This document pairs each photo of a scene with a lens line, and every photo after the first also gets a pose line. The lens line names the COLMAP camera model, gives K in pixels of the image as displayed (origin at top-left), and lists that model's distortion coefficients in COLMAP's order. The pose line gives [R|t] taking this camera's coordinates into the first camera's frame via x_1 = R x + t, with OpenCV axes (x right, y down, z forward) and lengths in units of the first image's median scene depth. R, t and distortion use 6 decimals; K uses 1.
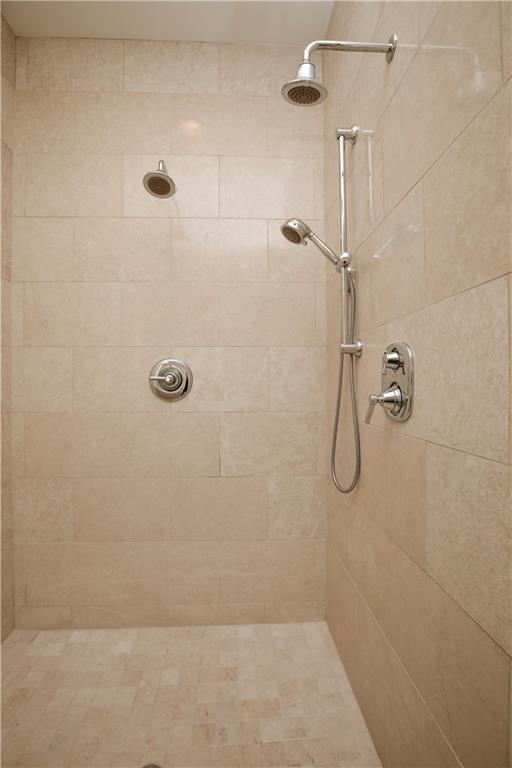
lens RADIAL K [[353.5, 0, 249.8], [0, 353.5, 384.6], [0, 0, 1]] dist [-0.040256, 0.008401]
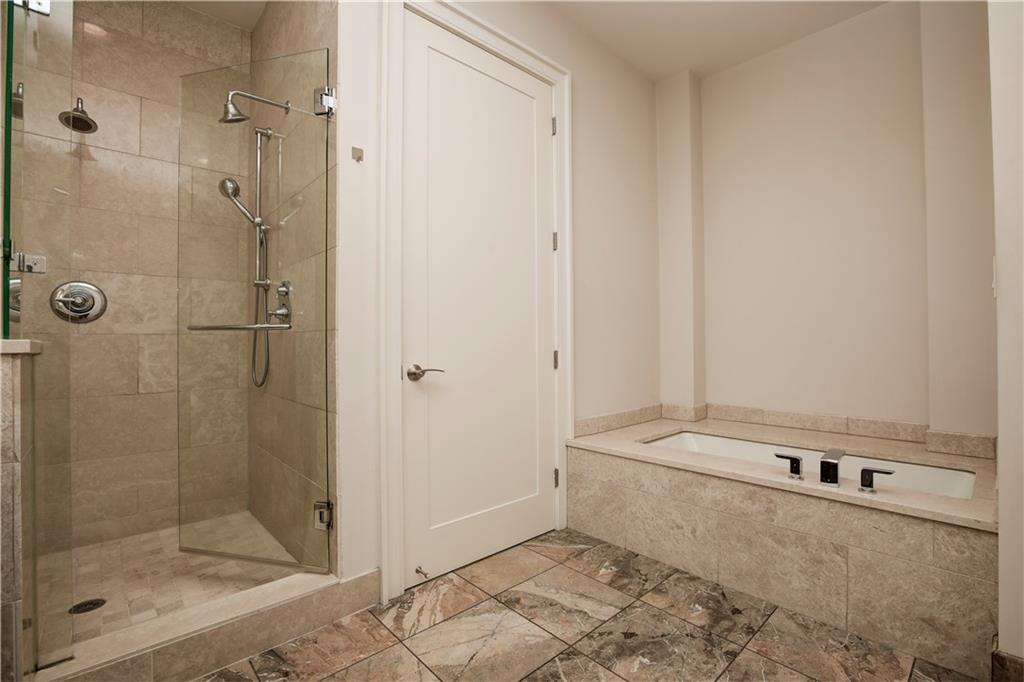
lens RADIAL K [[471.4, 0, 521.6], [0, 471.4, 341.6], [0, 0, 1]] dist [-0.040256, 0.008401]
pose [[0.759666, 0.003983, 0.650302, -0.109374], [0.000036, 0.999981, -0.006167, 0.109259], [-0.650314, 0.004708, 0.759651, -0.854548]]
